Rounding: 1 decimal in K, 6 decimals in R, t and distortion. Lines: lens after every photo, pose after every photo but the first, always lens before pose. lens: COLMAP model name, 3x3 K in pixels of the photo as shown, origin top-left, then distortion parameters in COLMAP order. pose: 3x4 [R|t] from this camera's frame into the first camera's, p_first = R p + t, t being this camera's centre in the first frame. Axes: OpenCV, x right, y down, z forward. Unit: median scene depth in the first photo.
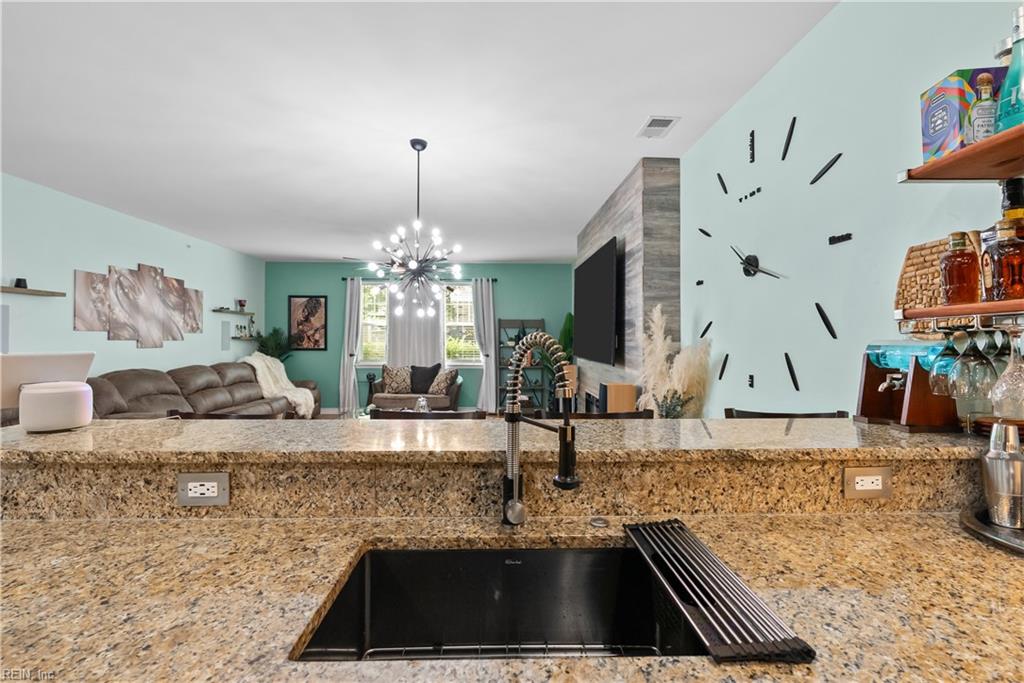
lens RADIAL K [[466.4, 0, 512.0], [0, 466.4, 335.7], [0, 0, 1]] dist [-0.011709, 0.003565]
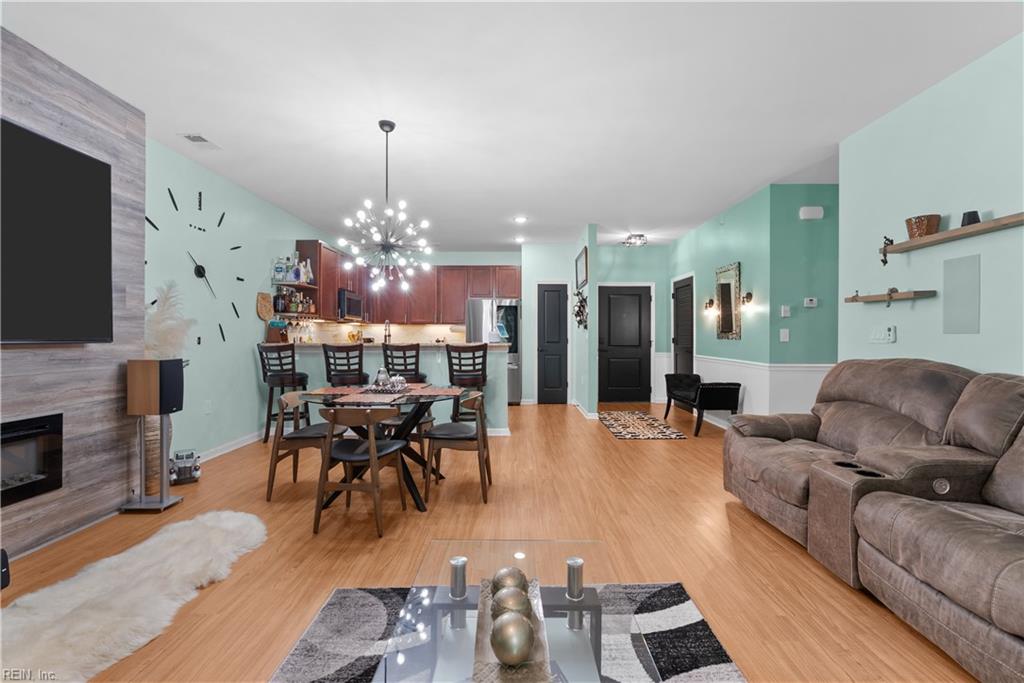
lens RADIAL K [[466.4, 0, 508.0], [0, 466.4, 337.2], [0, 0, 1]] dist [-0.011709, 0.003565]
pose [[-0.998867, -0.003246, 0.047488, -0.485488], [-0.003599, 0.999967, -0.007343, 0.068009], [-0.047462, -0.007505, -0.998845, 1.871388]]
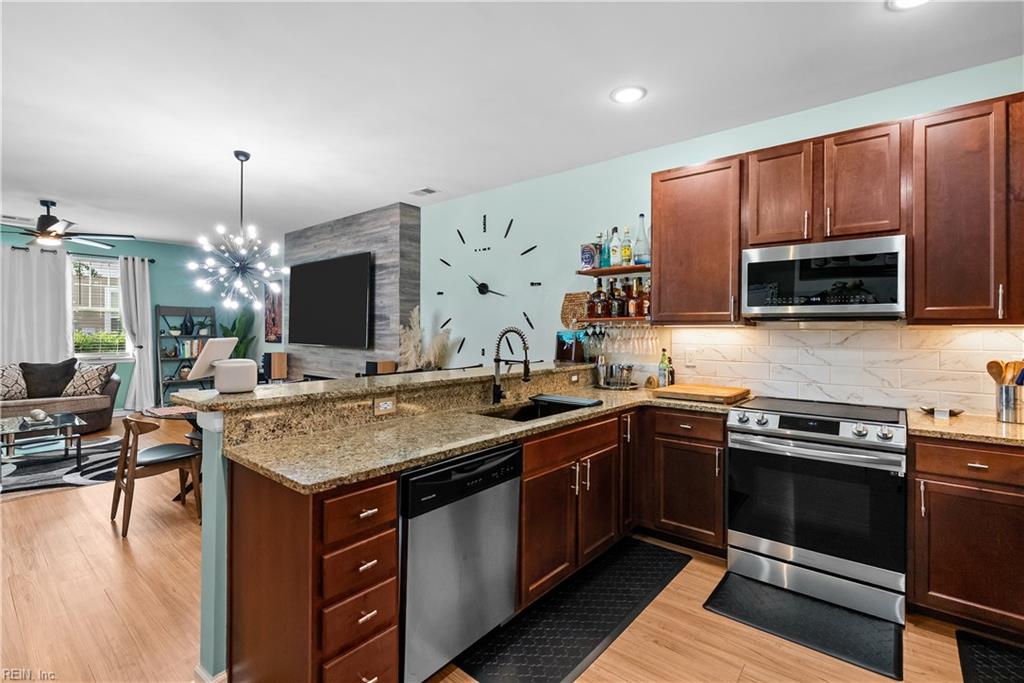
lens RADIAL K [[466.4, 0, 515.7], [0, 466.4, 329.1], [0, 0, 1]] dist [-0.011709, 0.003565]
pose [[0.665733, 0.000414, 0.746190, -0.546068], [-0.007823, 0.999949, 0.006425, -0.003408], [-0.746149, -0.010114, 0.665702, -0.223774]]
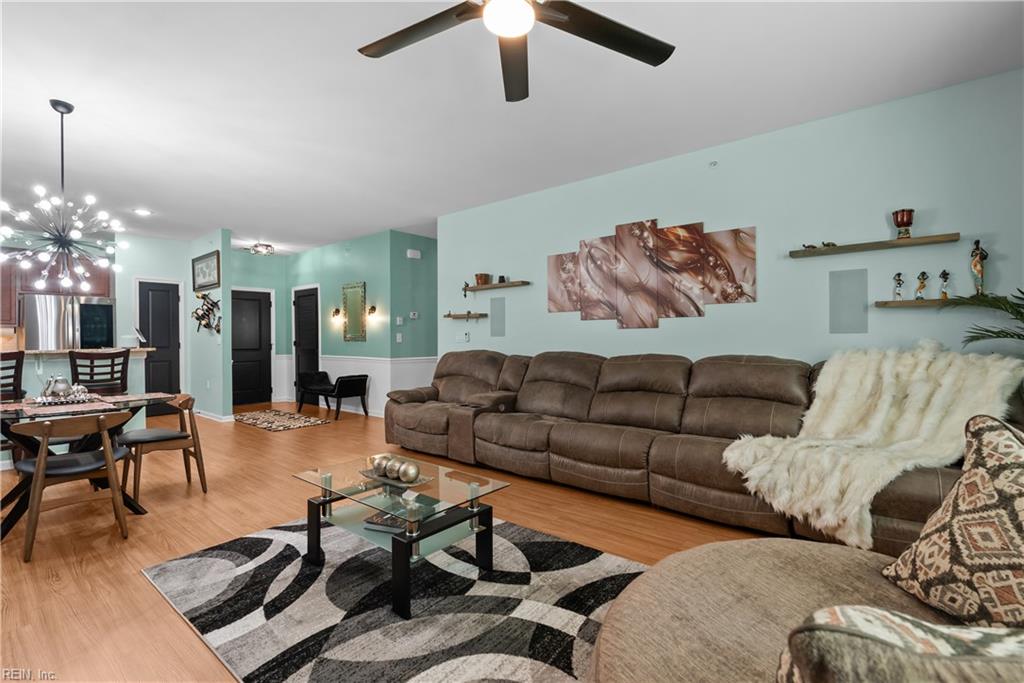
lens RADIAL K [[466.4, 0, 519.7], [0, 466.4, 339.6], [0, 0, 1]] dist [-0.011709, 0.003565]
pose [[-0.656136, 0.006016, -0.754619, -0.099013], [0.013907, 0.999895, -0.004121, 0.071431], [0.754515, -0.013198, -0.656150, 2.119817]]
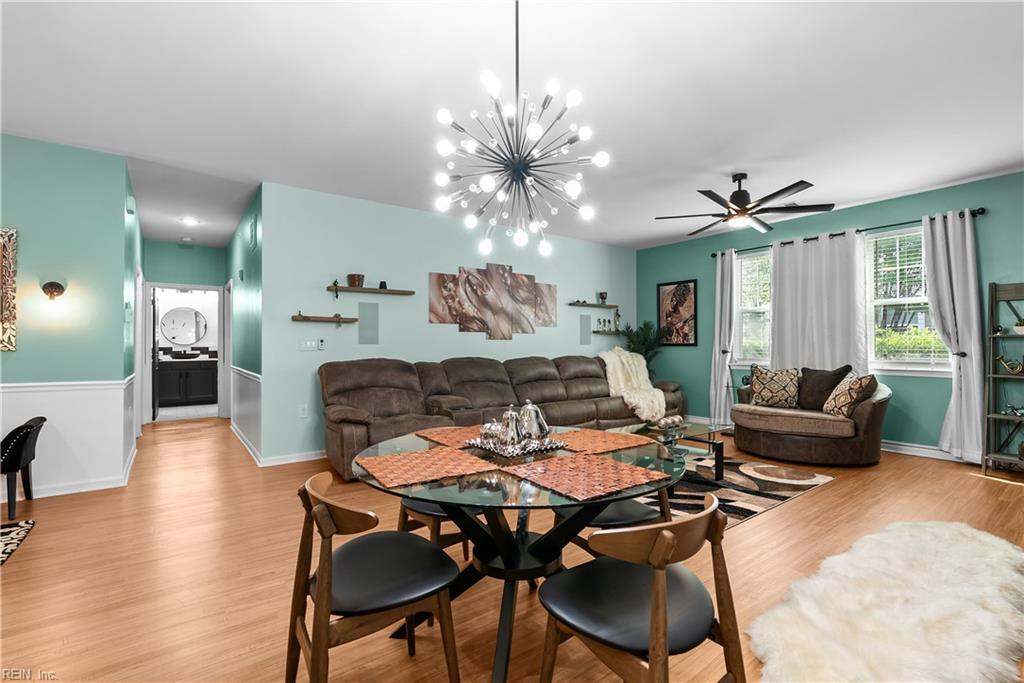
lens RADIAL K [[466.4, 0, 512.1], [0, 466.4, 342.1], [0, 0, 1]] dist [-0.011709, 0.003565]
pose [[0.566635, -0.010411, -0.823903, 0.220176], [0.010999, 0.999927, -0.005070, 0.059874], [0.823896, -0.006189, 0.566708, 0.625069]]
